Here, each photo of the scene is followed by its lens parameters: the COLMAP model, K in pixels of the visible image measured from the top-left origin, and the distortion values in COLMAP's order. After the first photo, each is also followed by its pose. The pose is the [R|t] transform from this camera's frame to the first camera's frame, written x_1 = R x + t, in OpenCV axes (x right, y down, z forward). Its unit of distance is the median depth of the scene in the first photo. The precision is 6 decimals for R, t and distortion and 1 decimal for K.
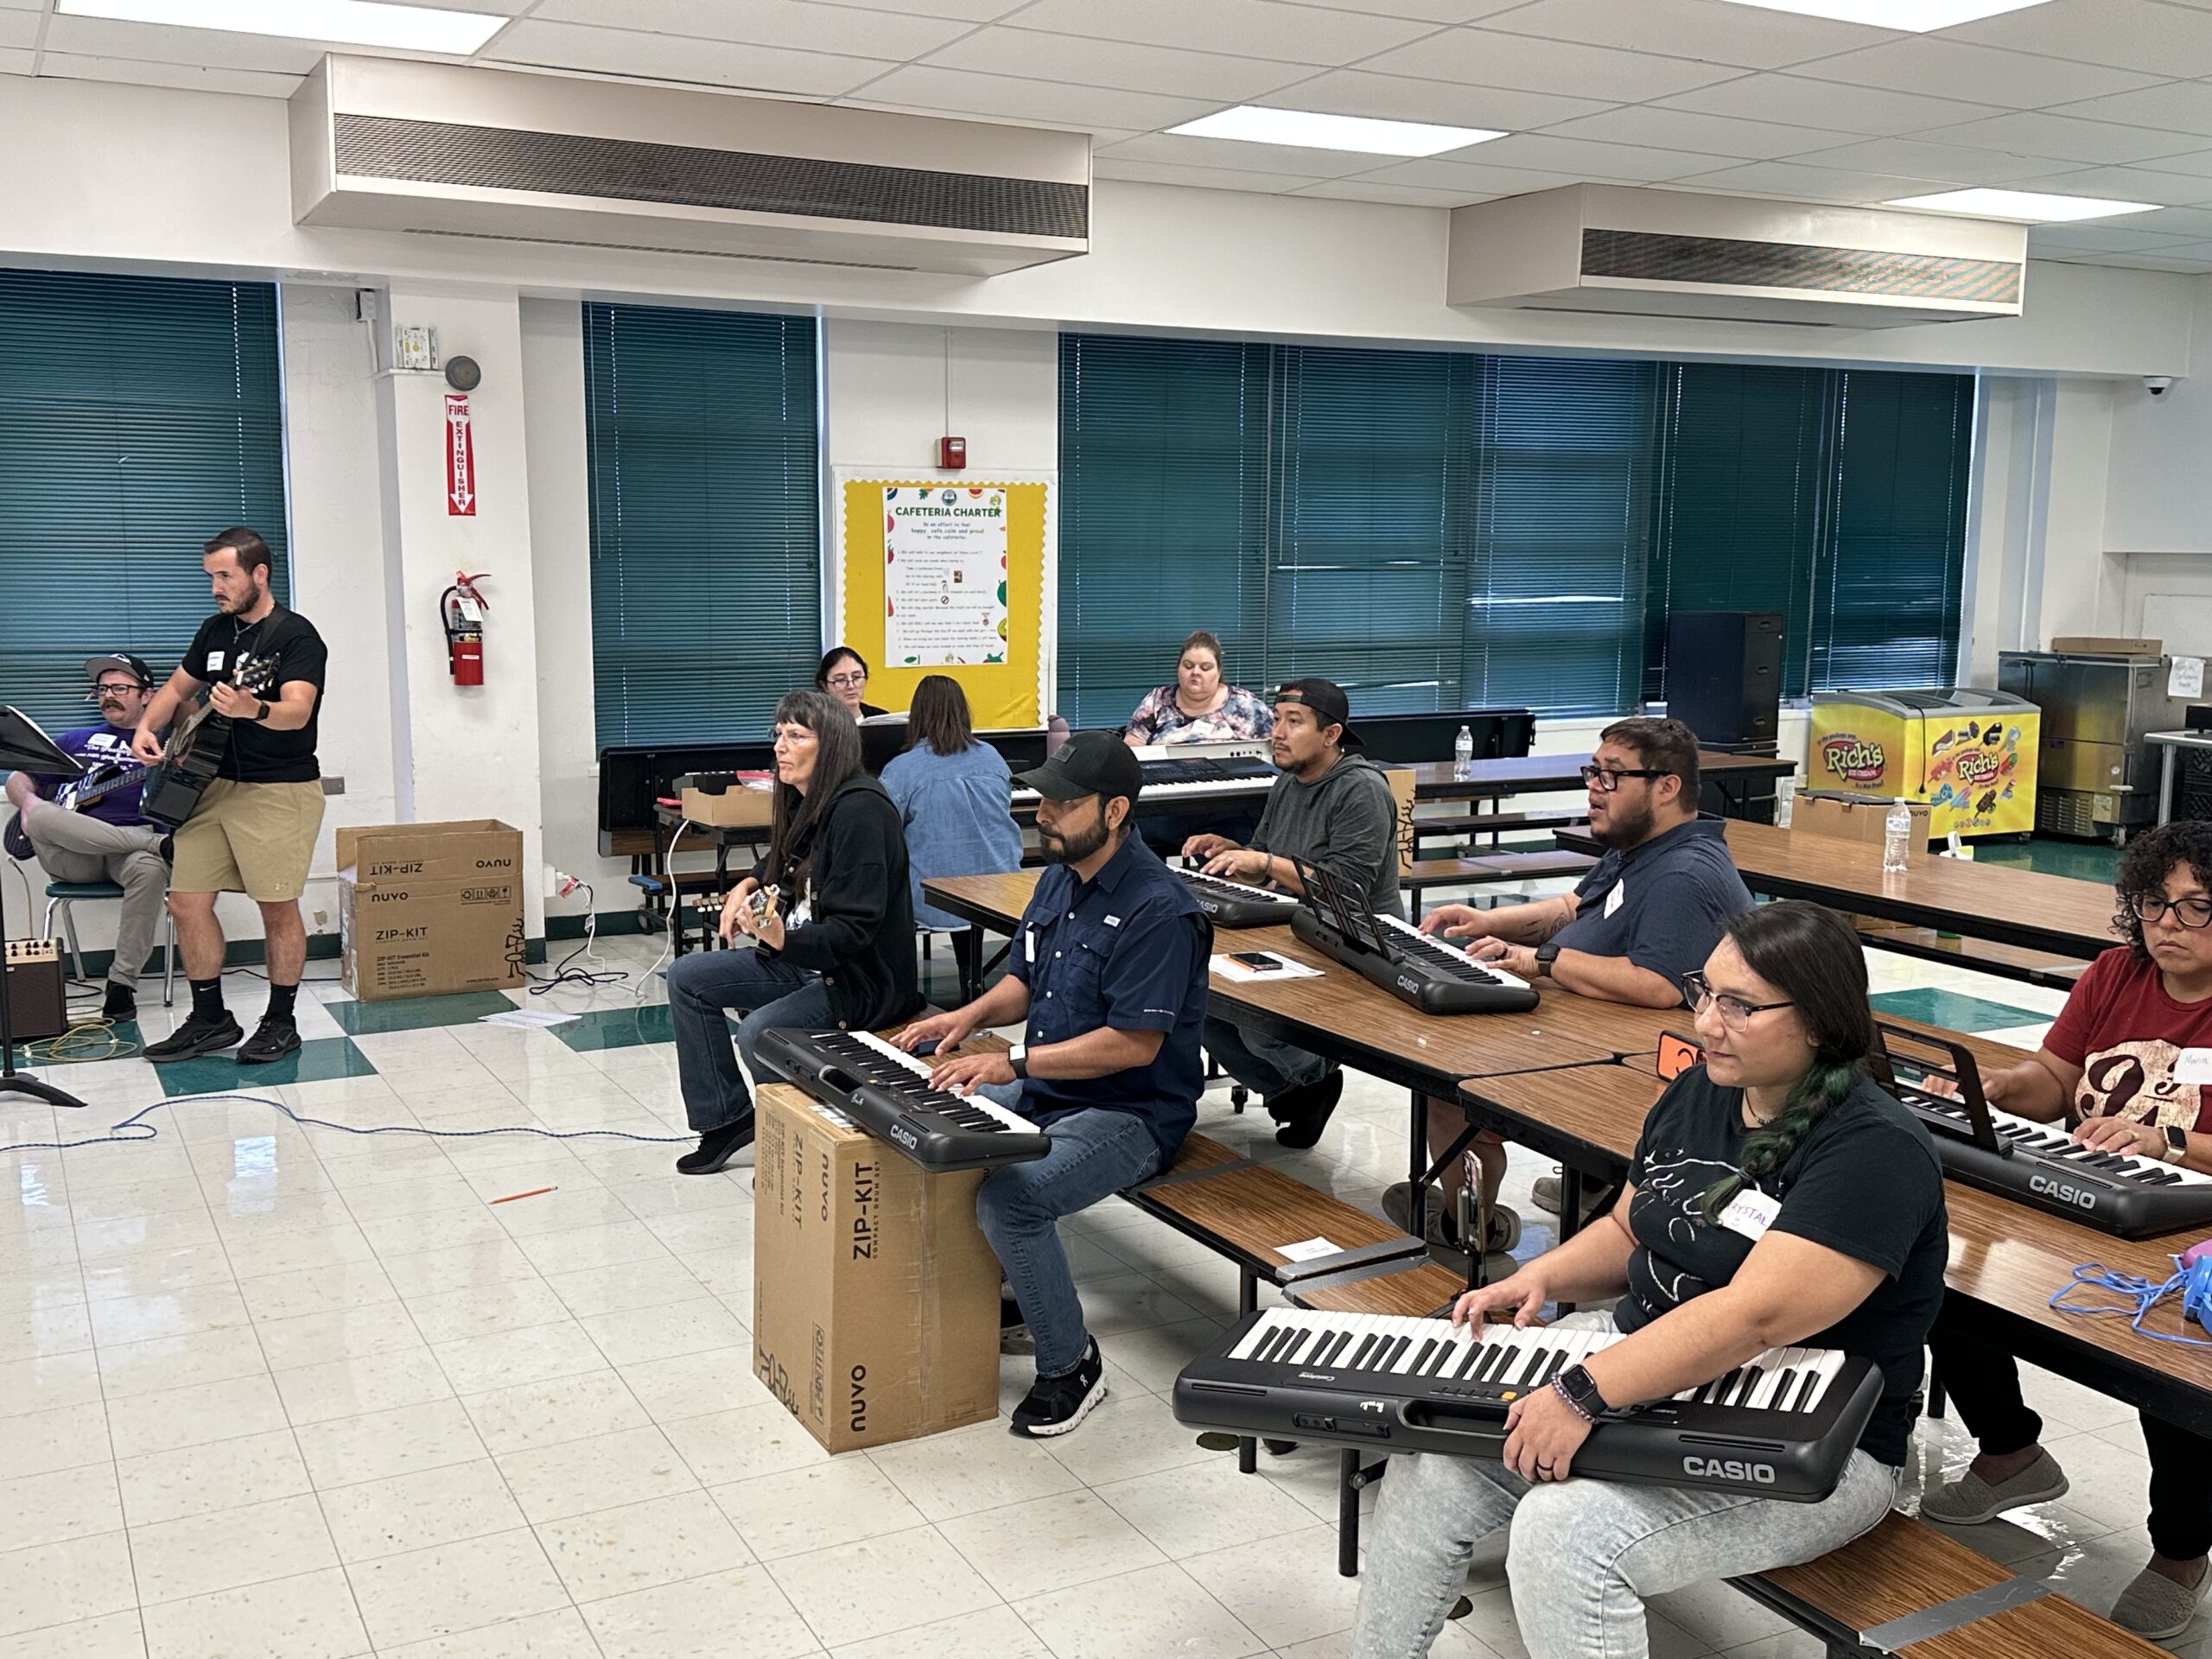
lens RADIAL K [[2126.9, 0, 1106.0], [0, 2126.9, 829.5], [0, 0, 1]] dist [0.080749, -0.003298]
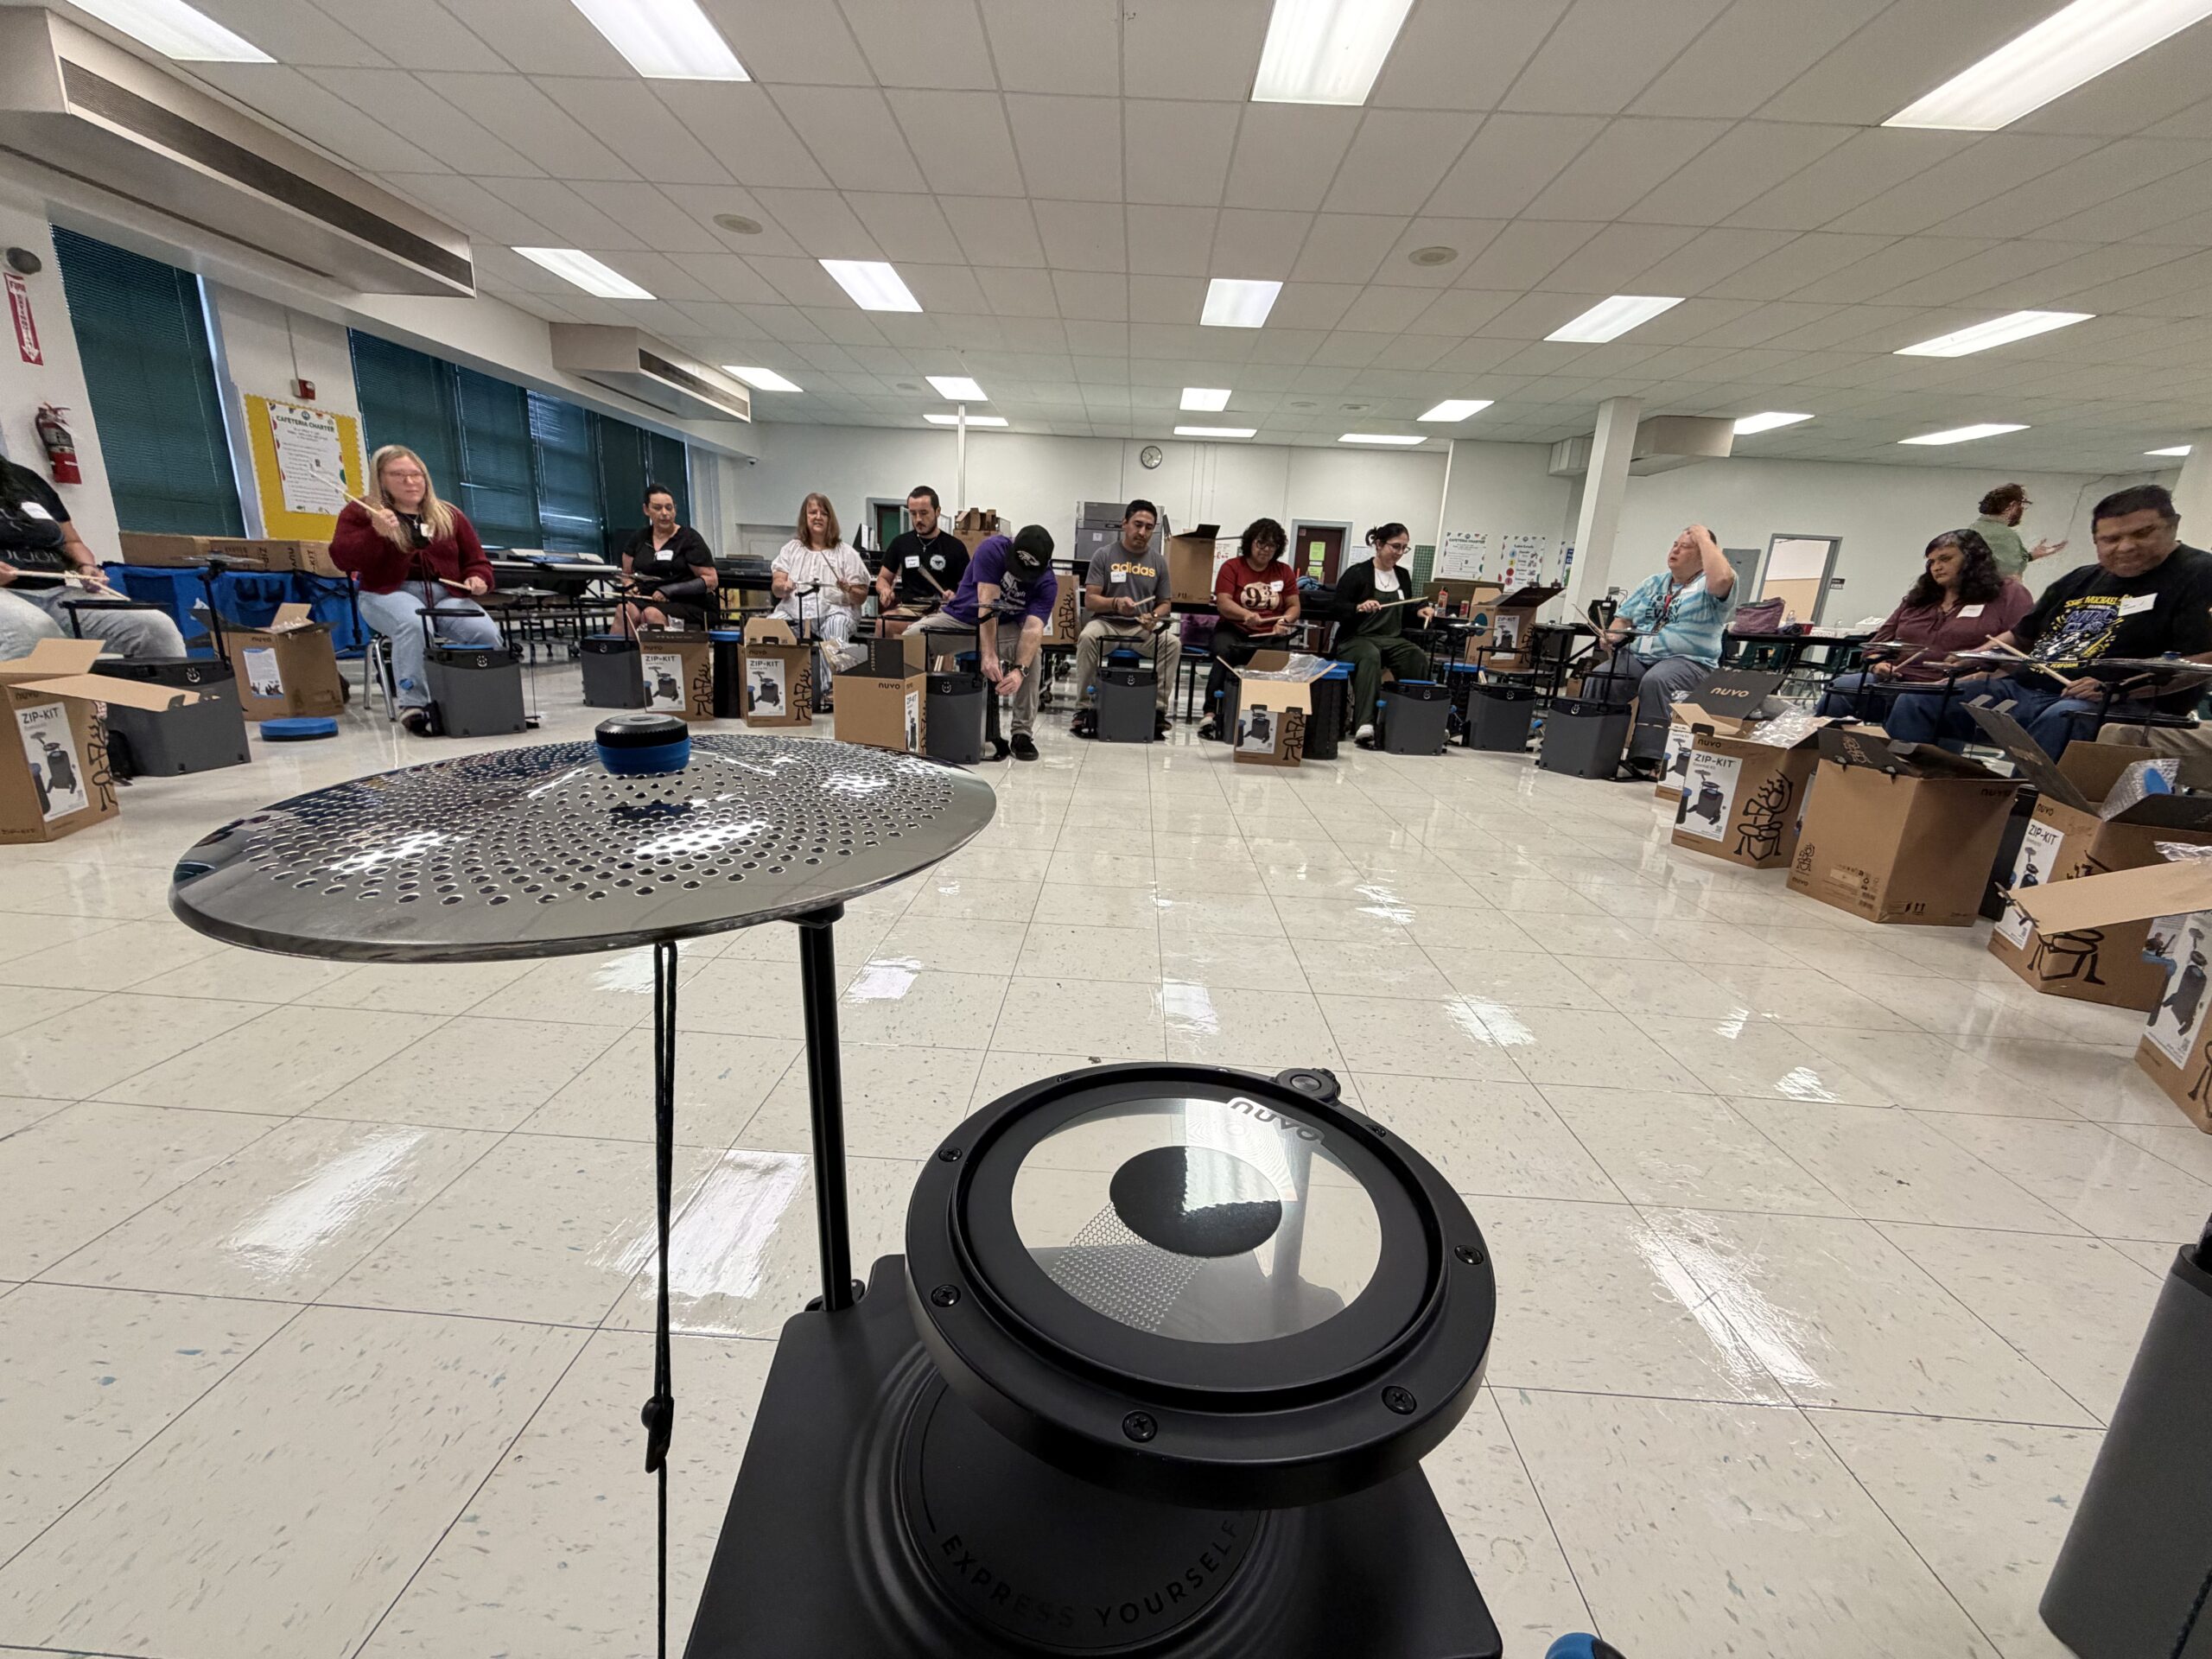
lens RADIAL K [[888.4, 0, 1106.0], [0, 888.4, 829.5], [0, 0, 1]] dist [0.000779, 0.000315]
pose [[0.497088, -0.202147, 0.843825, -0.439400], [0.070237, 0.978667, 0.193074, 0.088297], [-0.864853, -0.036707, 0.500682, 0.027340]]
